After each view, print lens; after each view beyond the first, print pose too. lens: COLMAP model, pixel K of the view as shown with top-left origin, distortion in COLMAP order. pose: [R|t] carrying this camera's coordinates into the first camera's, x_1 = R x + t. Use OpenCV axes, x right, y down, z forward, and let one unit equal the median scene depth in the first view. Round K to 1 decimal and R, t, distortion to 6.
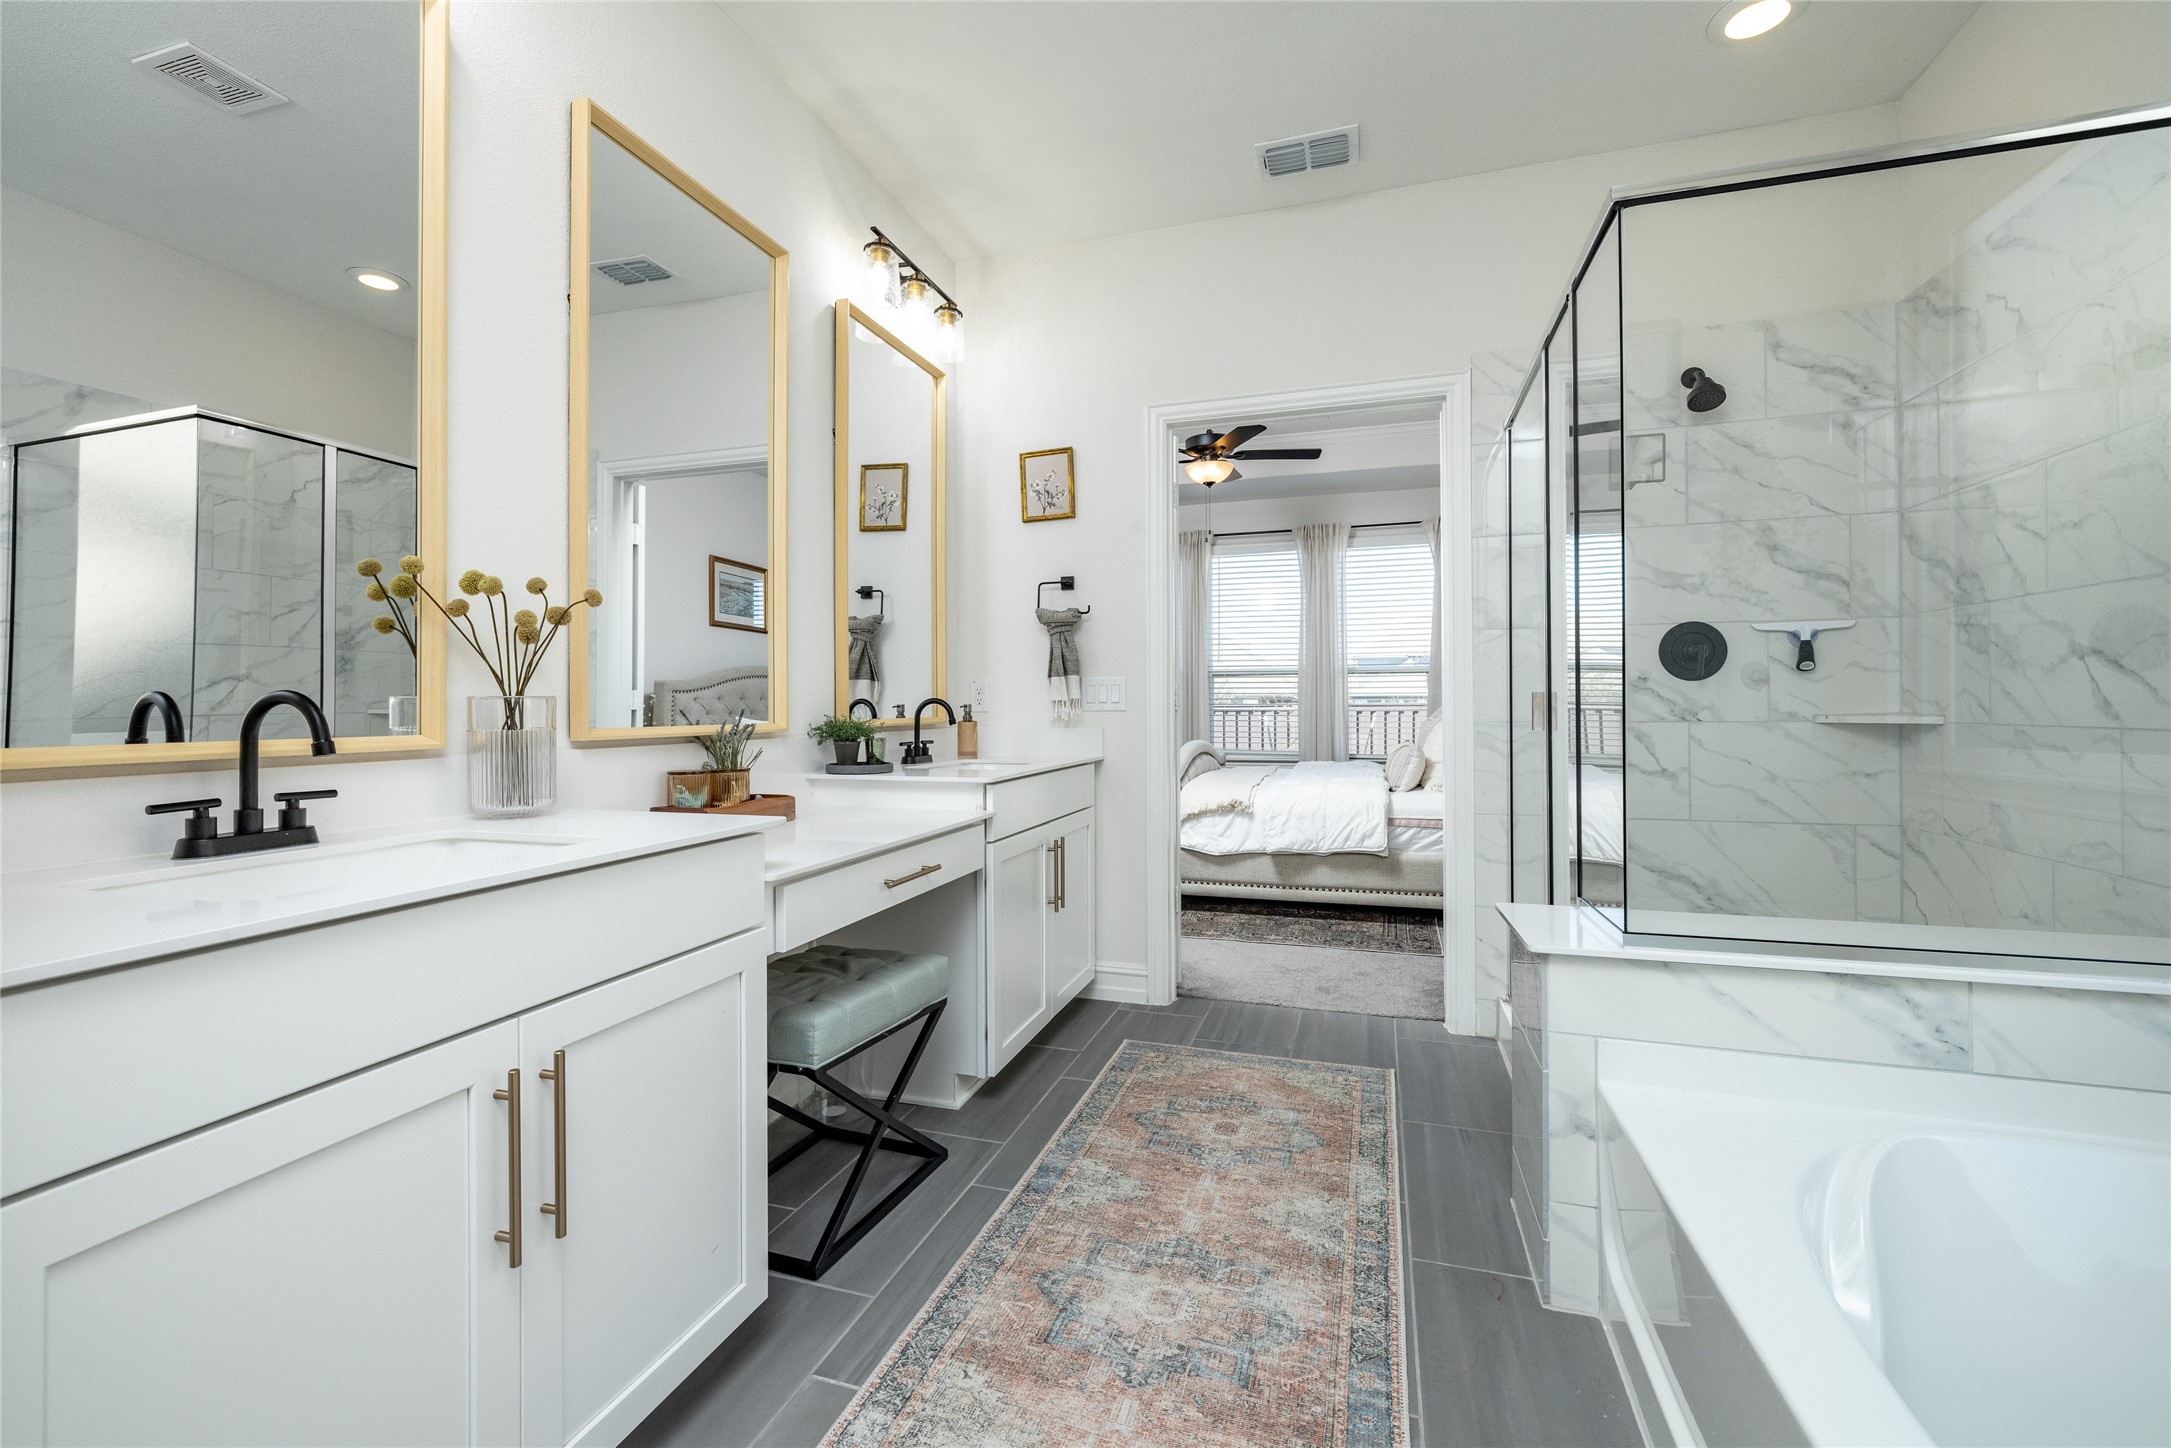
lens RADIAL K [[907.2, 0, 1086.2], [0, 907.2, 698.8], [0, 0, 1]] dist [-0.001529, -0.000176]
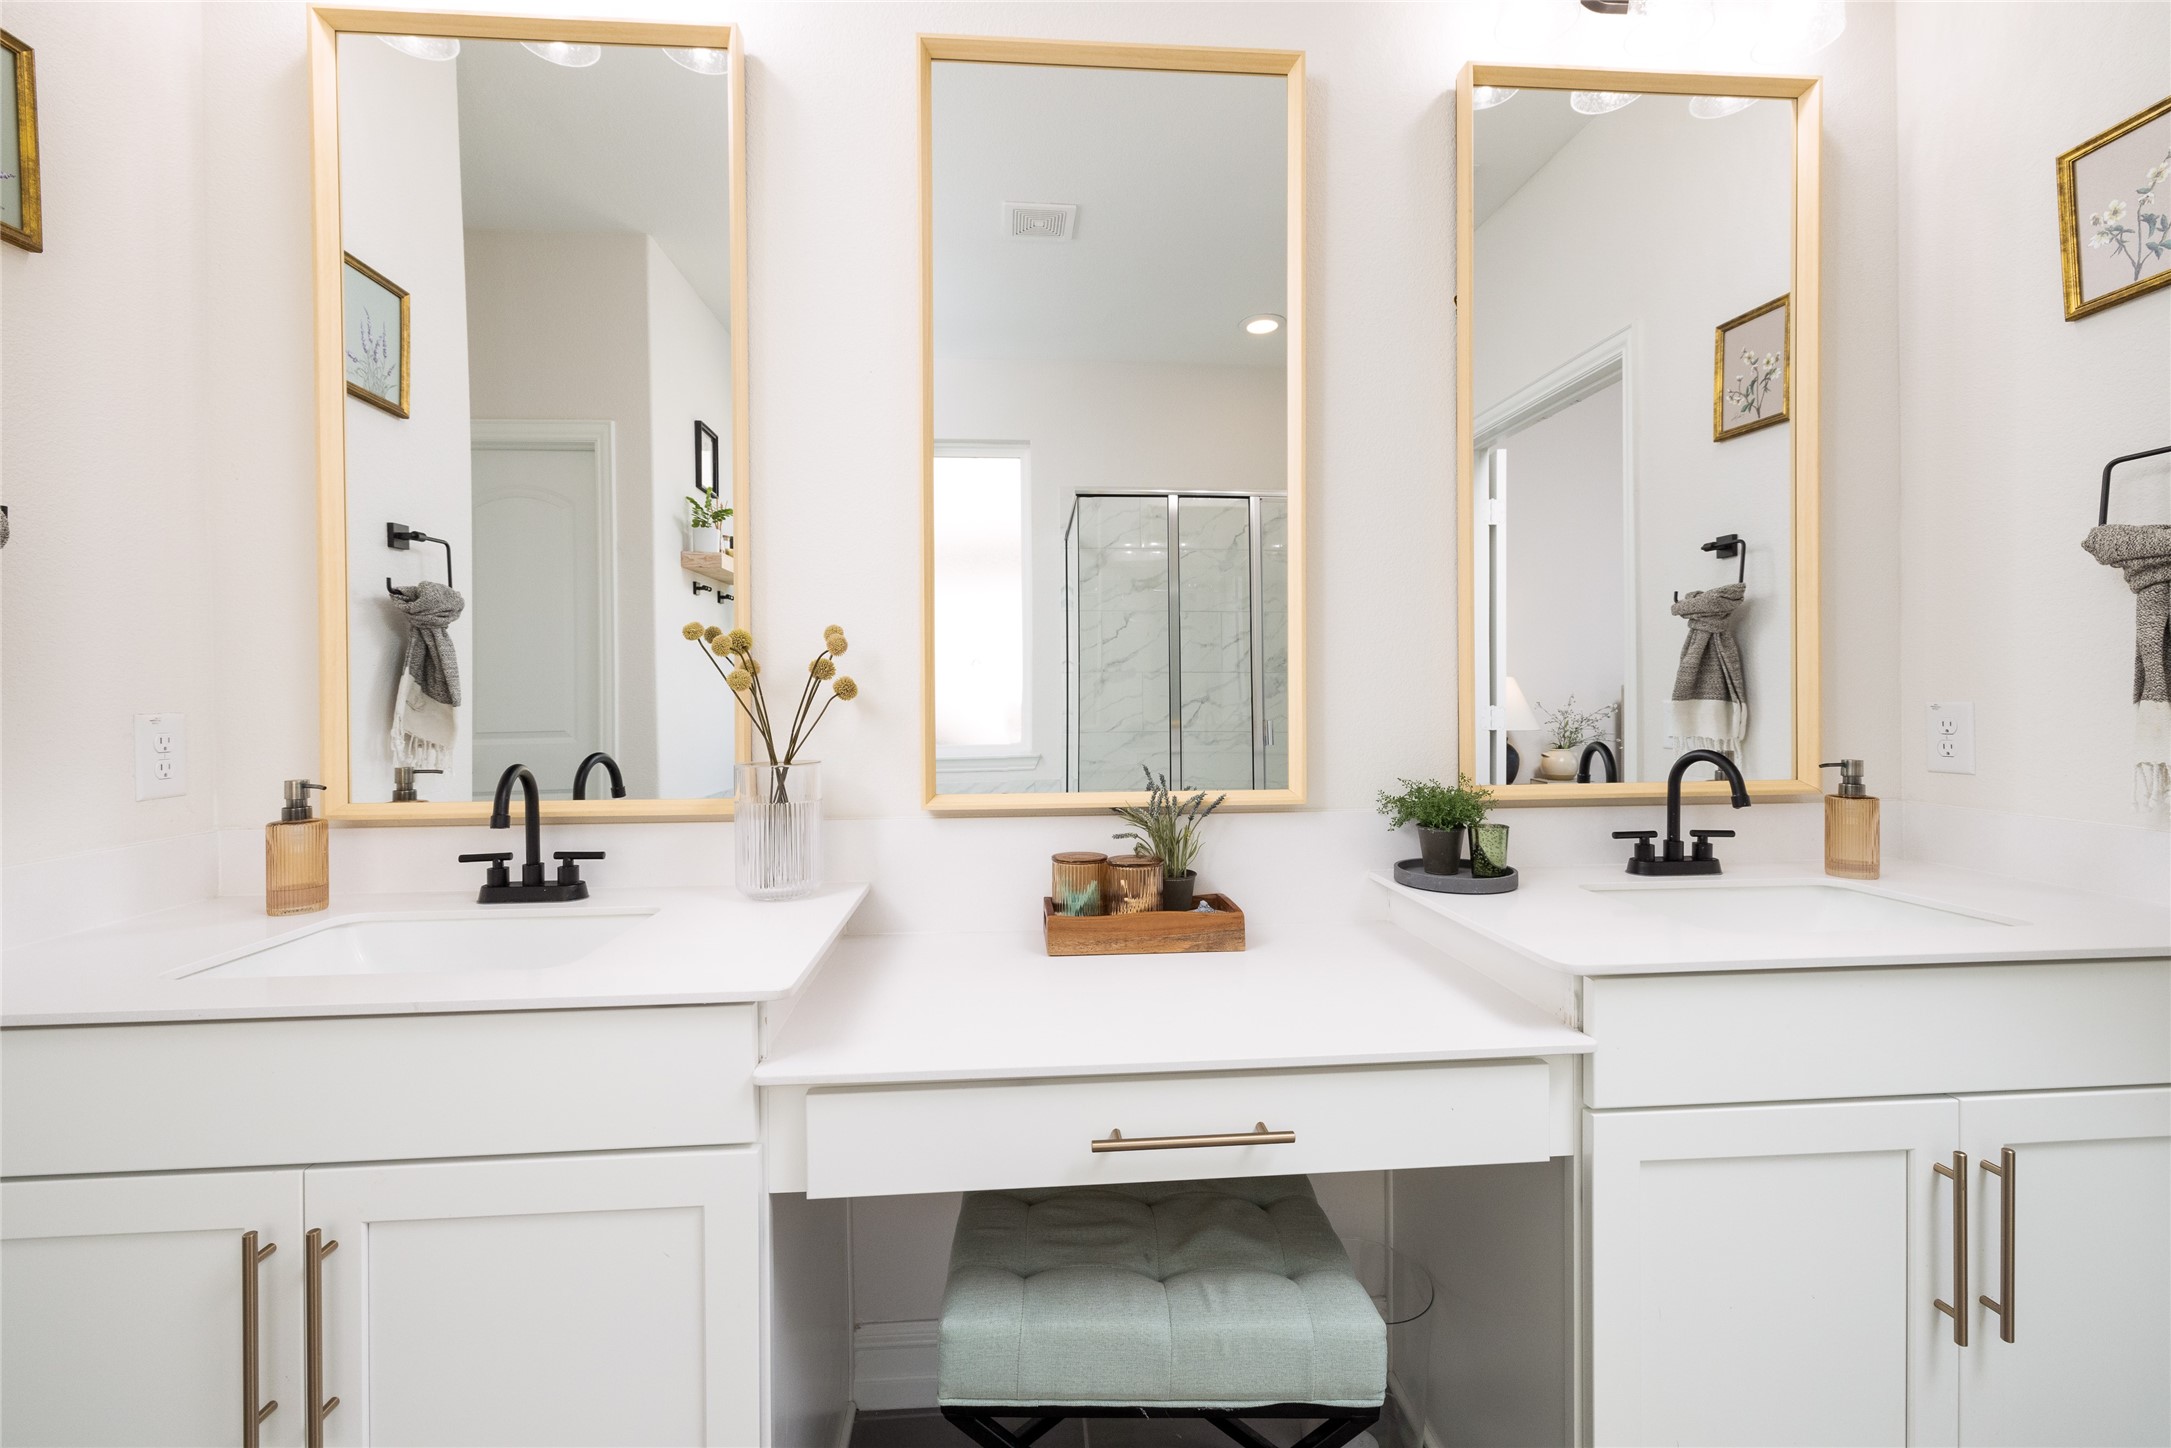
lens RADIAL K [[907.2, 0, 1086.2], [0, 907.2, 698.8], [0, 0, 1]] dist [-0.001529, -0.000176]
pose [[0.372211, 0.004116, -0.928139, 0.155805], [0.011405, 0.999894, 0.009007, -0.034556], [0.928078, -0.013938, 0.372125, 0.462162]]
